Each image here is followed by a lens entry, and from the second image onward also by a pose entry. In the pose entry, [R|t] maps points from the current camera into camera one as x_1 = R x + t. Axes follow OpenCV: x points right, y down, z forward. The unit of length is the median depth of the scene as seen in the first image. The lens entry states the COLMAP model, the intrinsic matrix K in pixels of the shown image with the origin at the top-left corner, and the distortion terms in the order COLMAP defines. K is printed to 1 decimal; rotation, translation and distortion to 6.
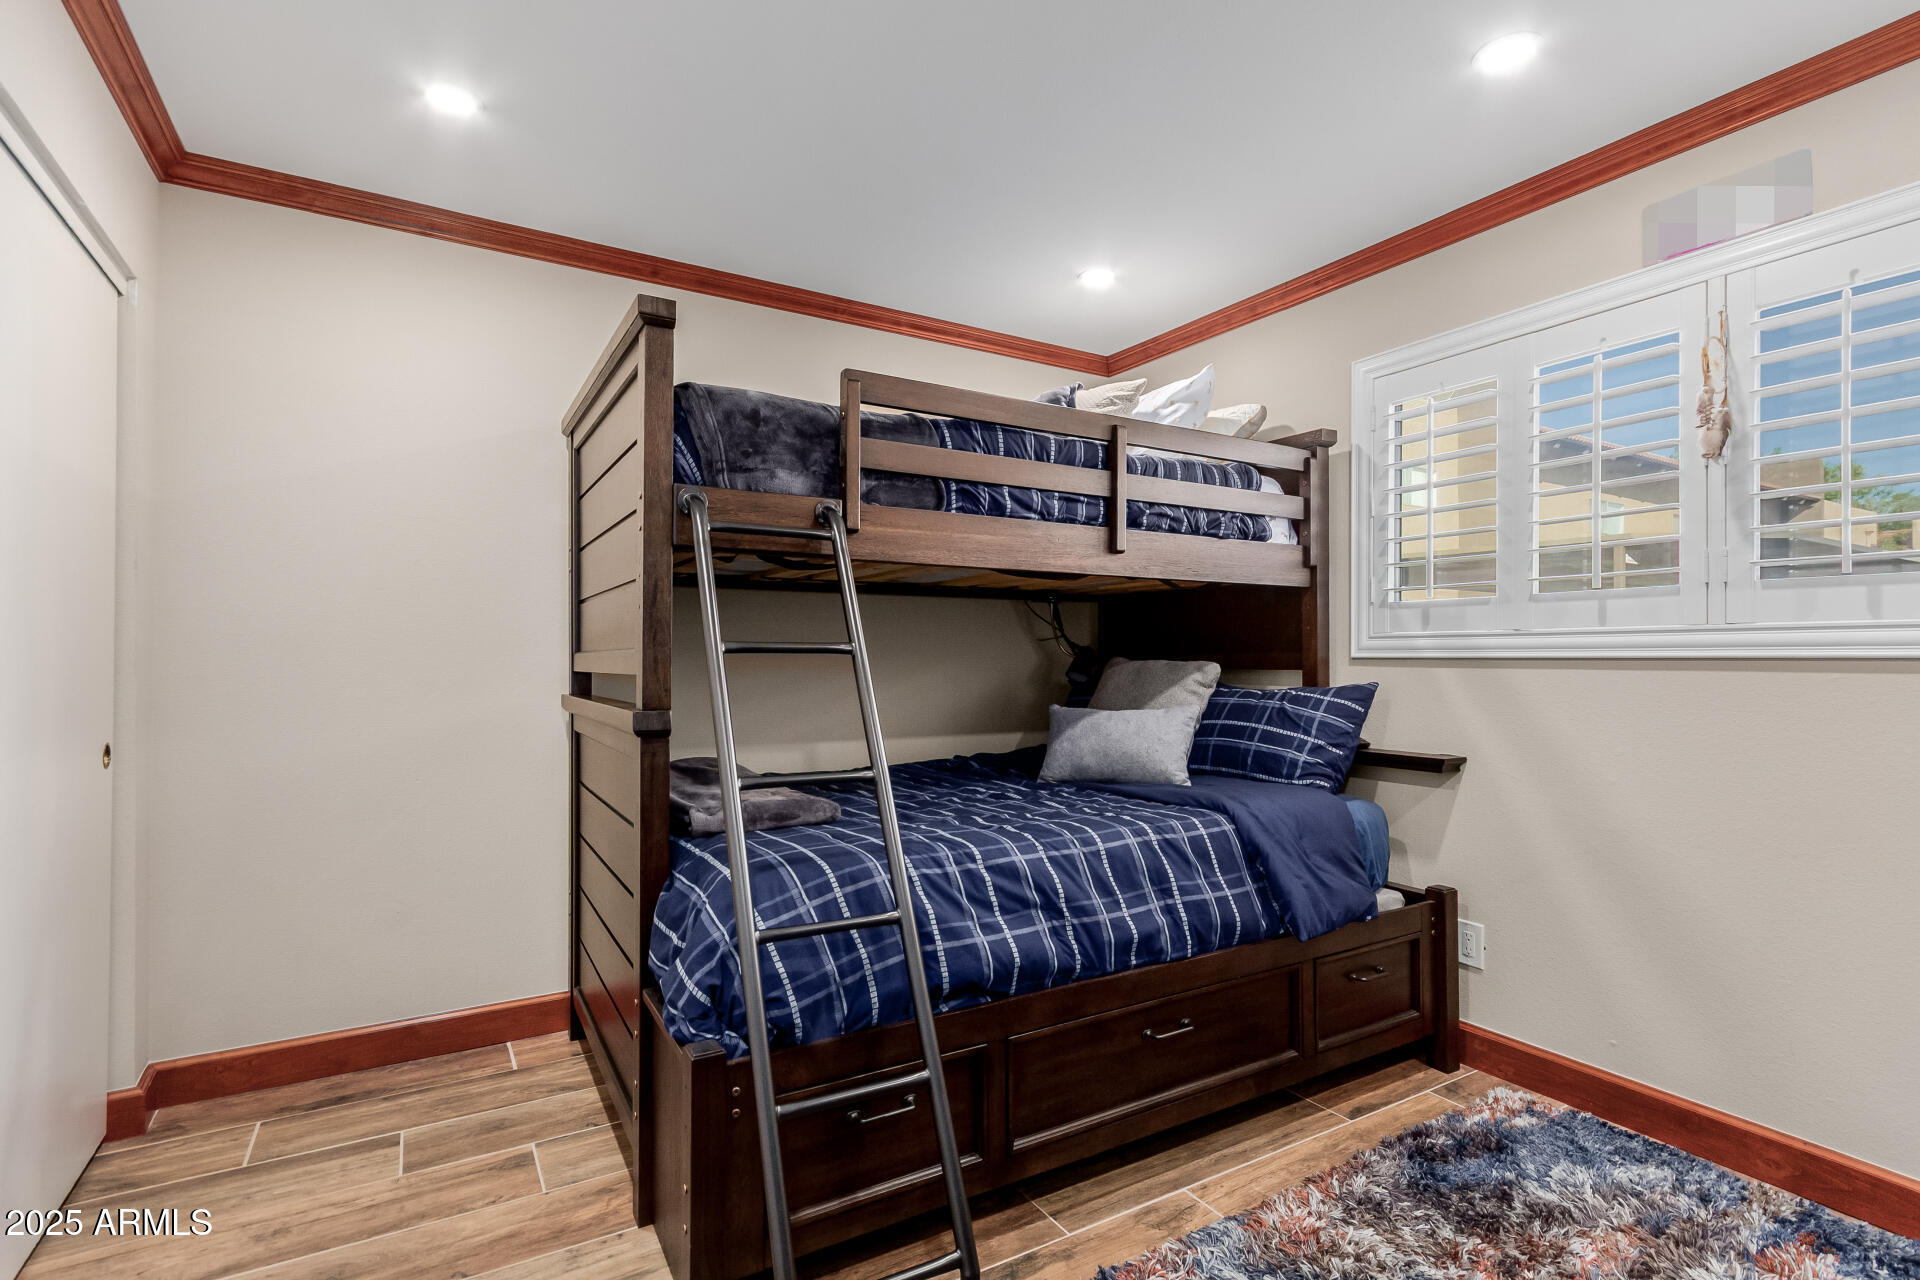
lens RADIAL K [[890.7, 0, 958.7], [0, 890.7, 635.7], [0, 0, 1]] dist [0.004811, -0.000640]
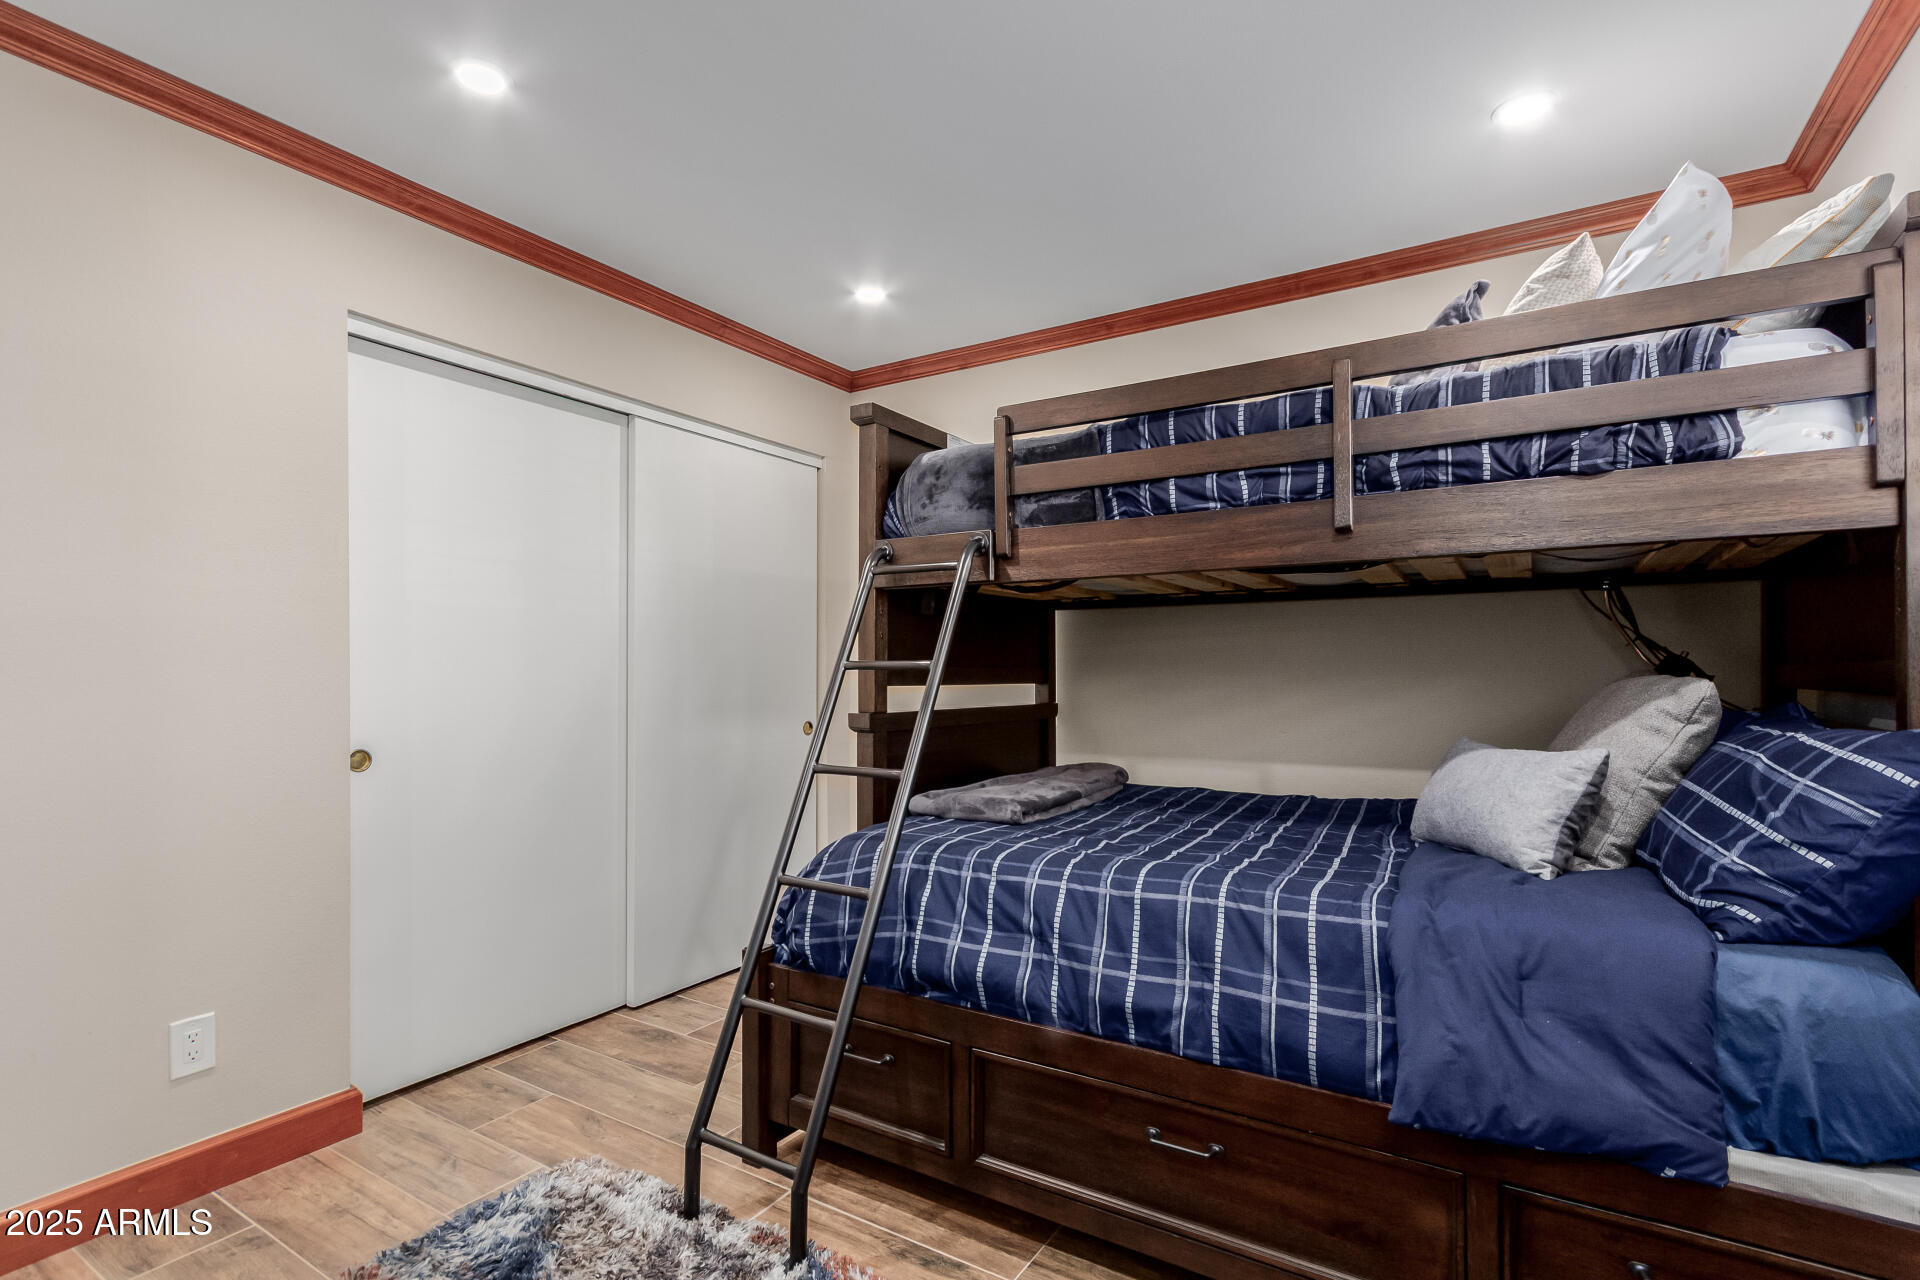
lens RADIAL K [[890.7, 0, 976.6], [0, 890.7, 655.6], [0, 0, 1]] dist [0.004811, -0.000640]
pose [[0.480172, -0.018960, -0.876969, 0.729123], [0.024220, 0.999672, -0.008352, 0.010448], [0.876840, -0.017230, 0.480473, 0.400927]]
